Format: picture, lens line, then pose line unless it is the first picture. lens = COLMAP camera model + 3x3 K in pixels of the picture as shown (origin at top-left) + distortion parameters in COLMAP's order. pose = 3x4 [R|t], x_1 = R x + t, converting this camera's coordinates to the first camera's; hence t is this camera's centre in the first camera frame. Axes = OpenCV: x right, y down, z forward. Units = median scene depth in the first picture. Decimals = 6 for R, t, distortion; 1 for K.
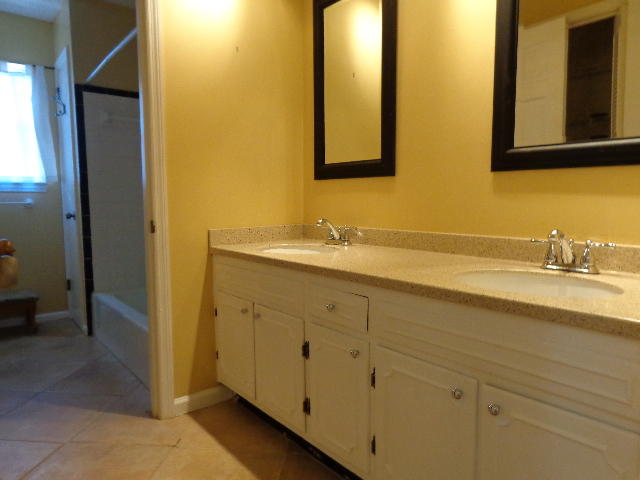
lens RADIAL K [[448.4, 0, 319.4], [0, 448.4, 241.3], [0, 0, 1]] dist [0.006168, 0.004818]
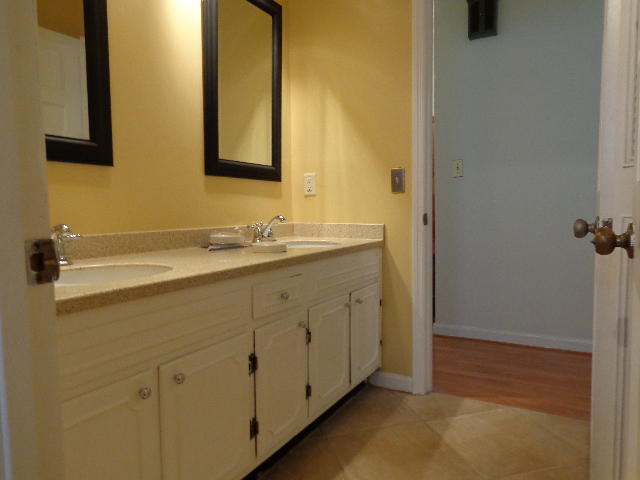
lens RADIAL K [[448.4, 0, 319.5], [0, 448.4, 237.7], [0, 0, 1]] dist [0.006168, 0.004818]
pose [[-0.354221, -0.064437, 0.932939, -0.881142], [0.085451, 0.991219, 0.100907, -0.081719], [-0.931250, 0.115464, -0.345604, 1.150484]]
